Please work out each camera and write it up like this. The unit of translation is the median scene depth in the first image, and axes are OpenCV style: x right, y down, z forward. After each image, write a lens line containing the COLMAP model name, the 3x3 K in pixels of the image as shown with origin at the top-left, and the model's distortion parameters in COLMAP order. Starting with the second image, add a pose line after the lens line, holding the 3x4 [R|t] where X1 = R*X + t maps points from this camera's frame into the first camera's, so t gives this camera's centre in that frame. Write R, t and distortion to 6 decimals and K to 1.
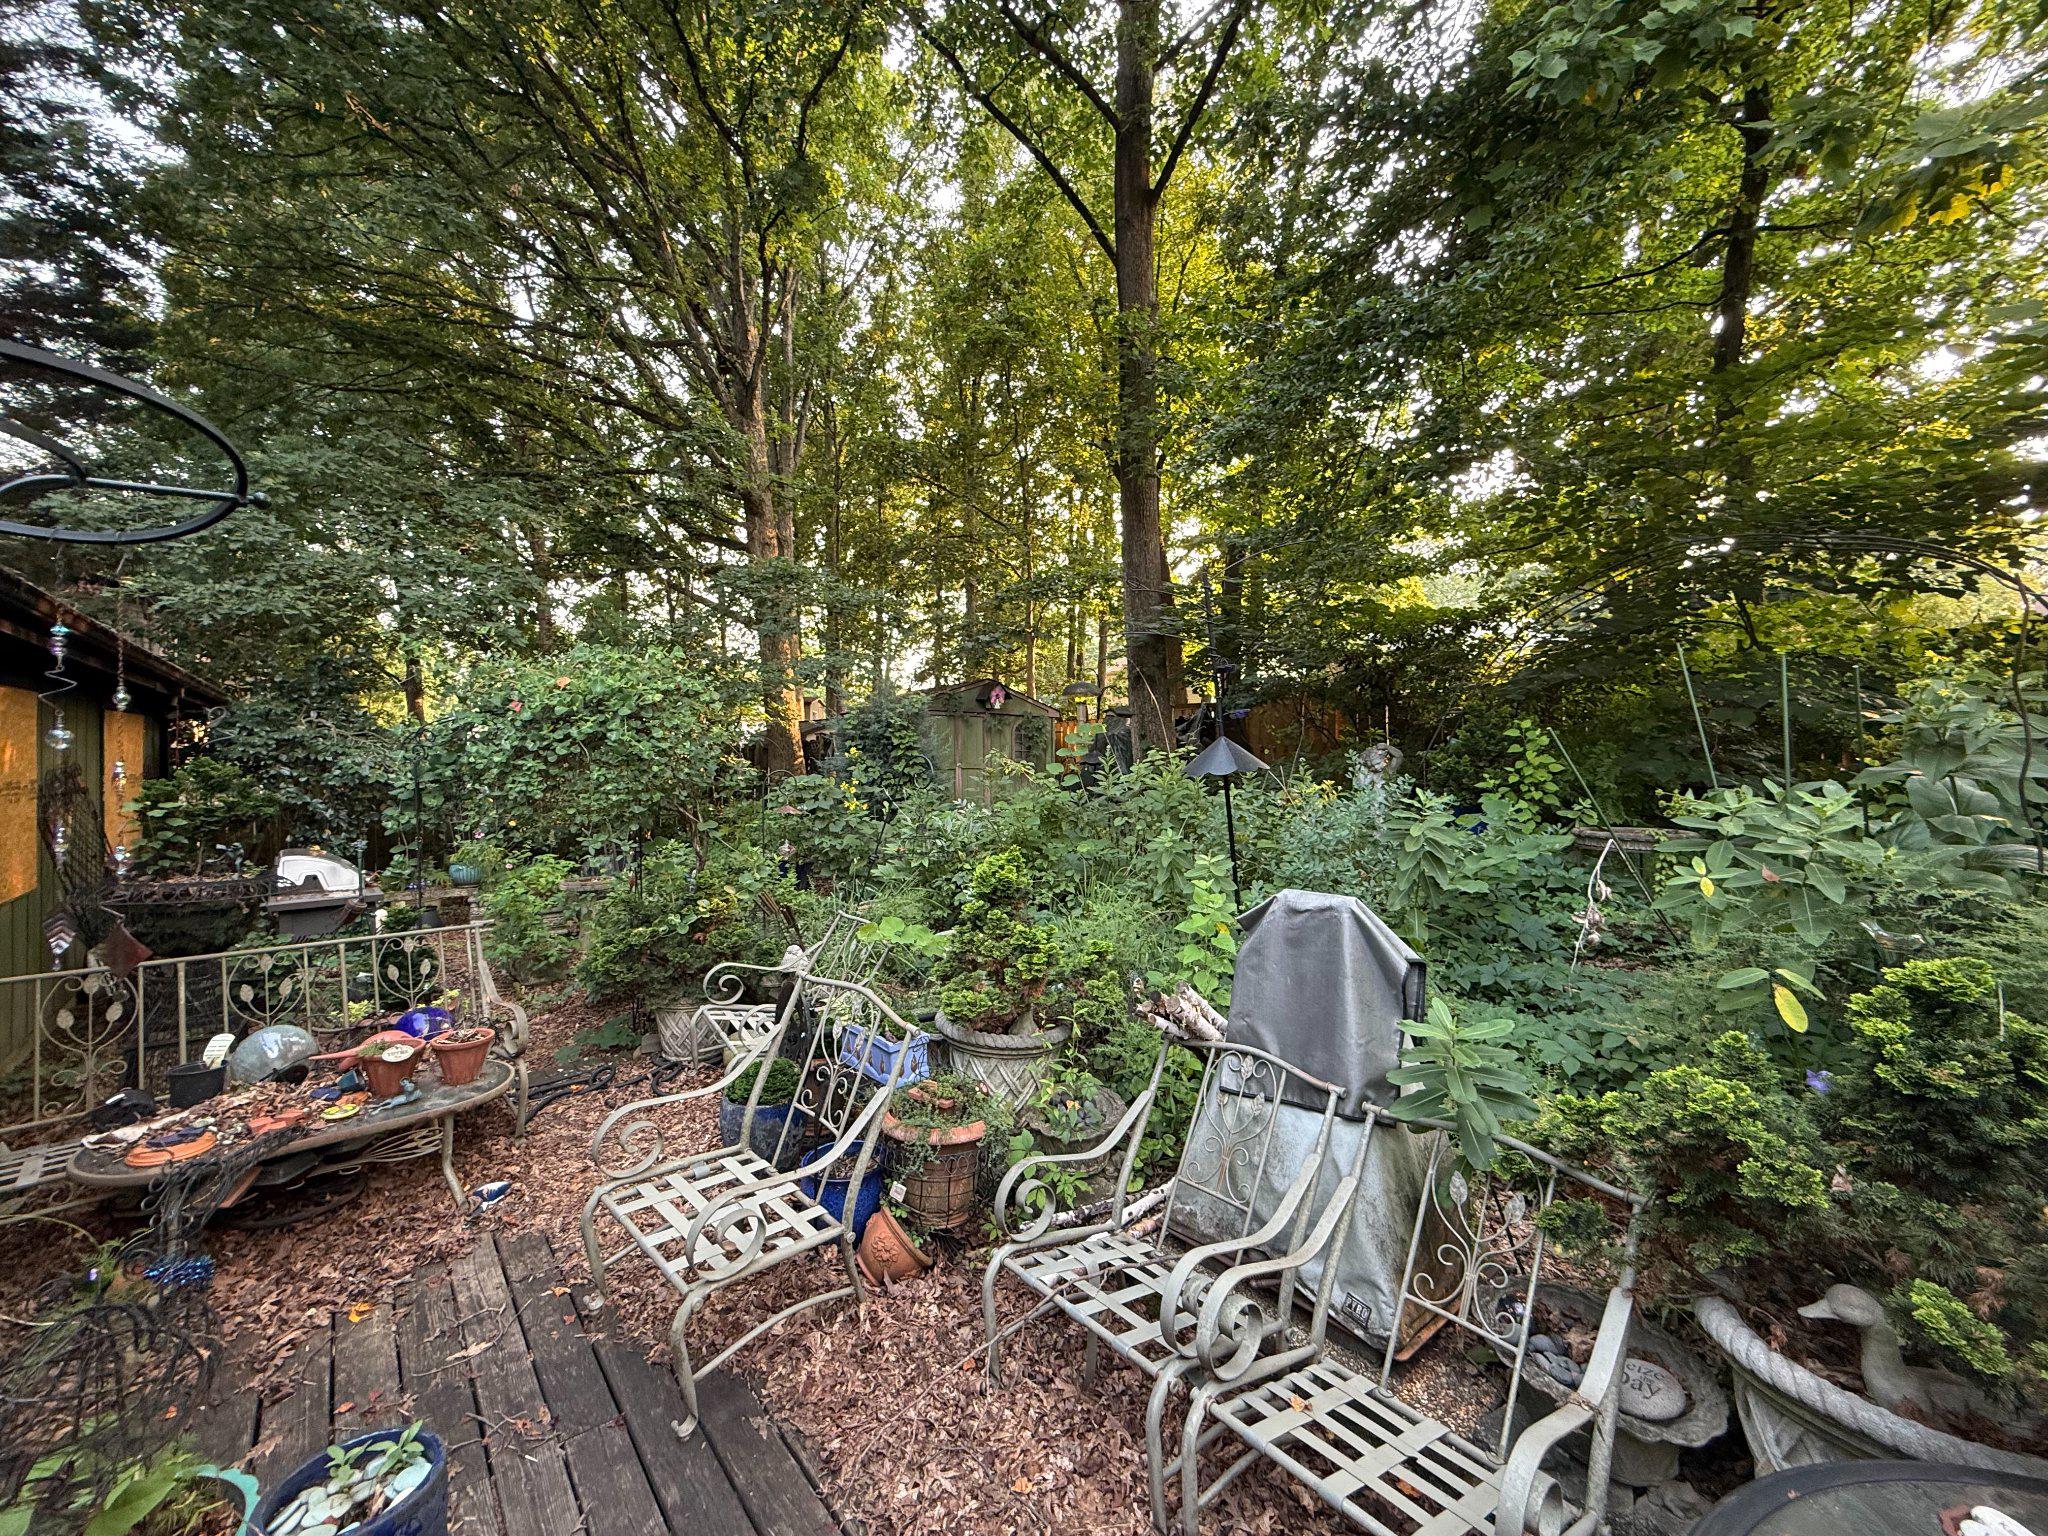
lens RADIAL K [[819.2, 0, 1028.9], [0, 819.2, 766.6], [0, 0, 1]] dist [0.001320, 0.000241]
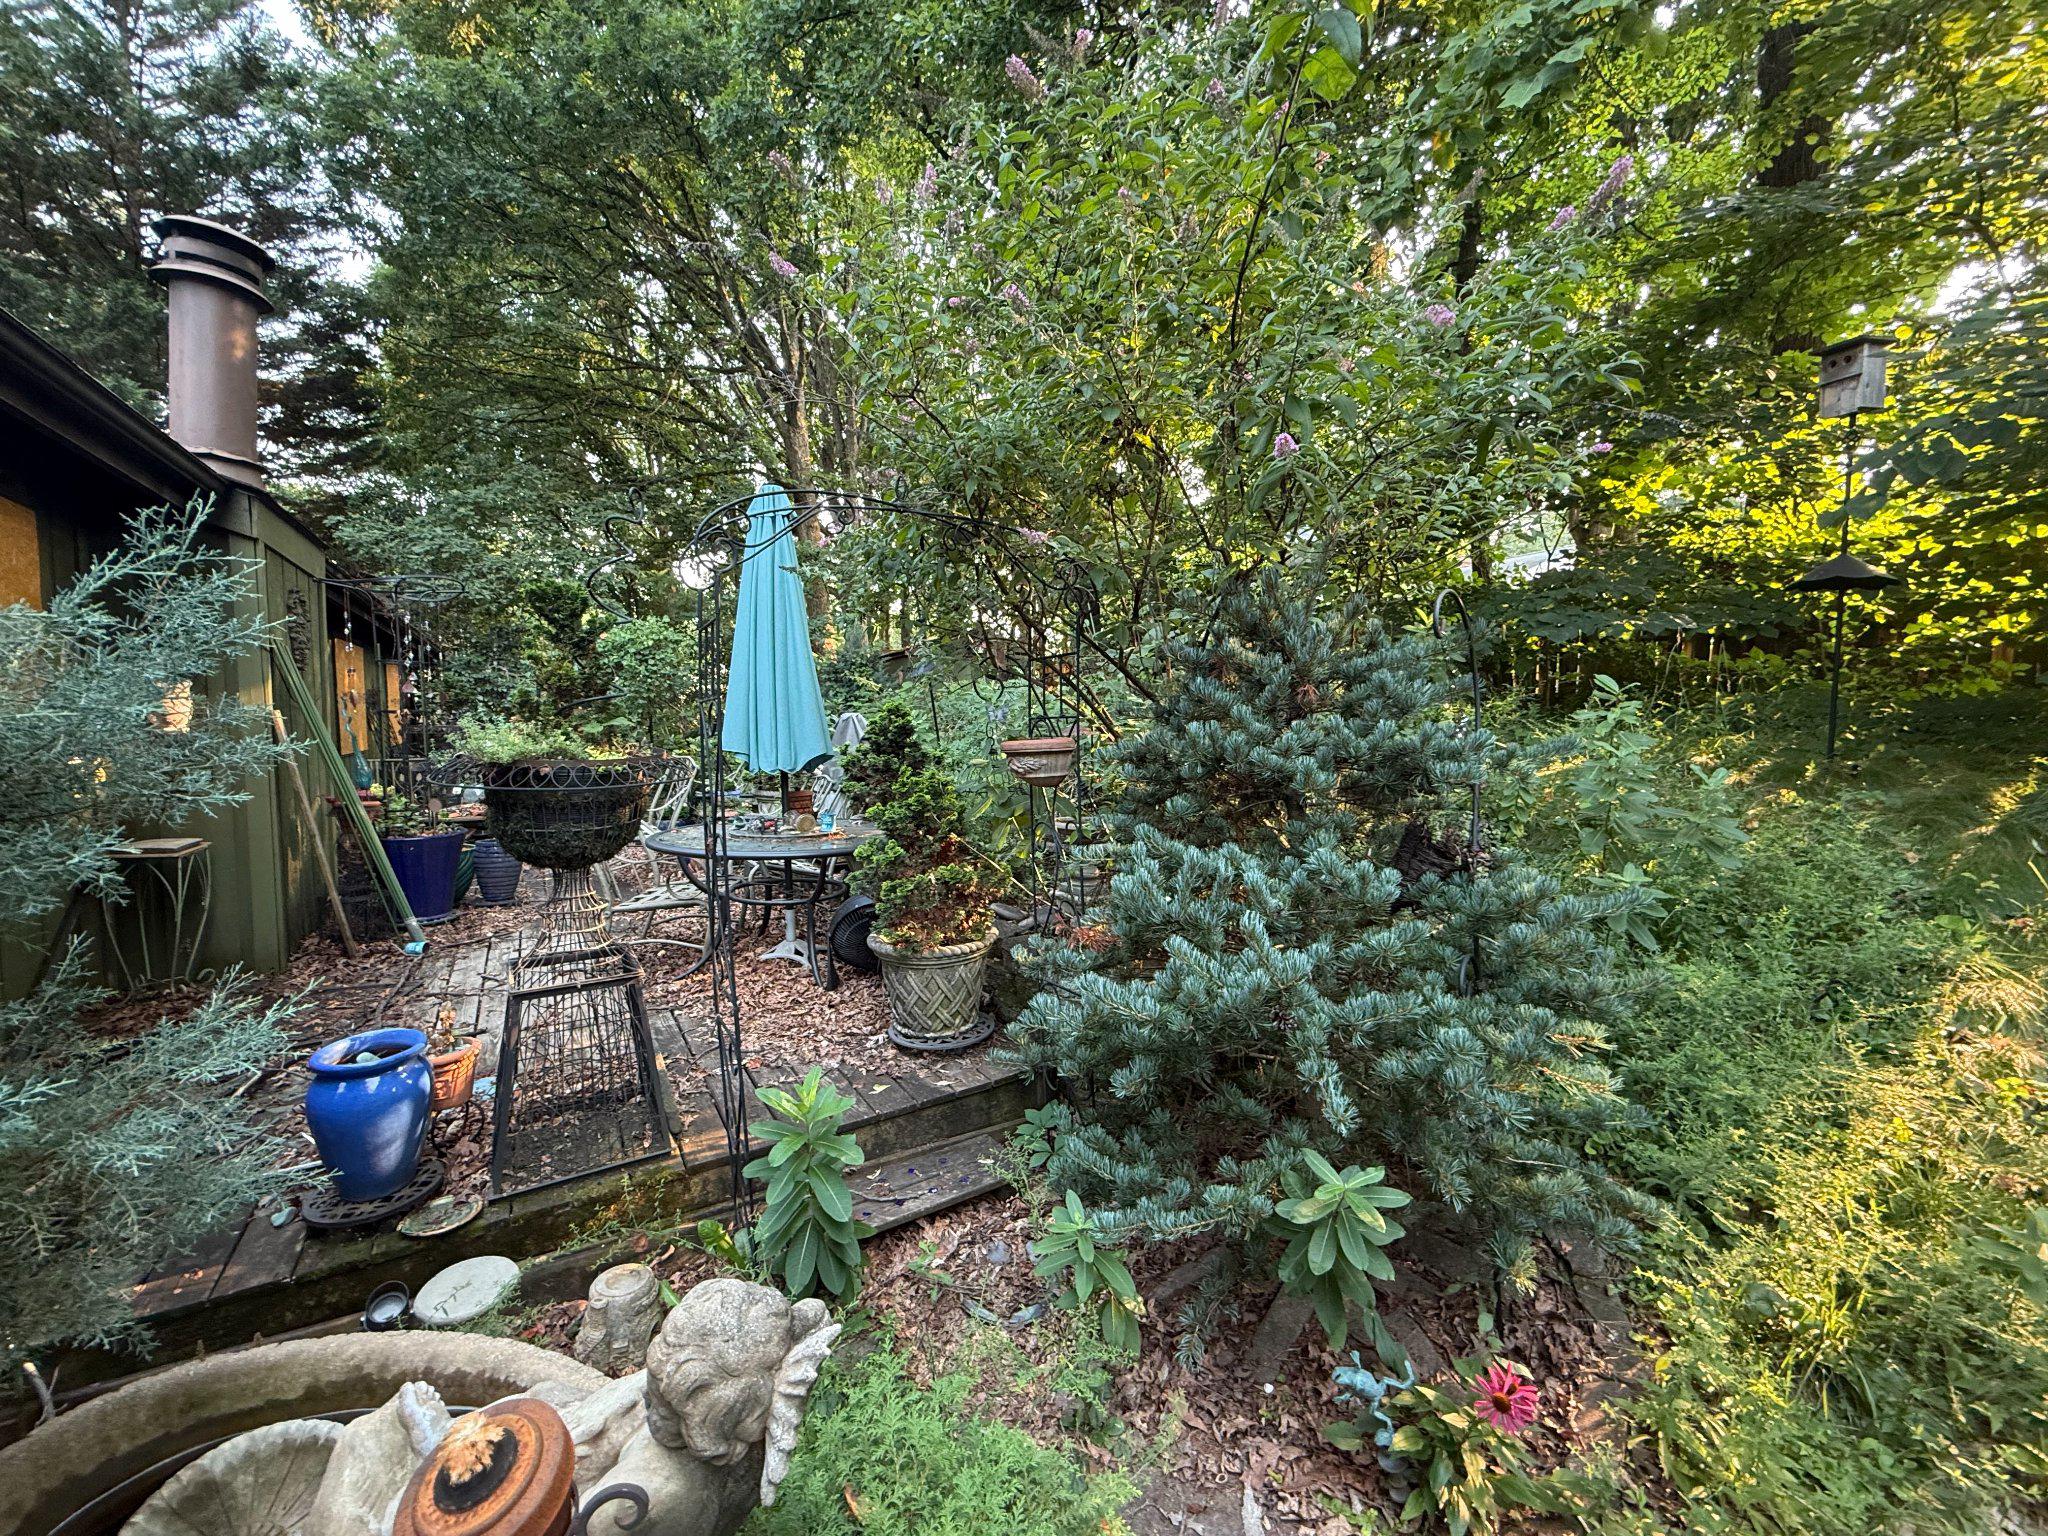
lens RADIAL K [[819.2, 0, 1019.9], [0, 819.2, 766.2], [0, 0, 1]] dist [0.001320, 0.000241]
pose [[0.989139, 0.006143, -0.146852, 0.276473], [0.002020, 0.998463, 0.055377, 0.038310], [0.146967, -0.055072, 0.987607, -0.322946]]
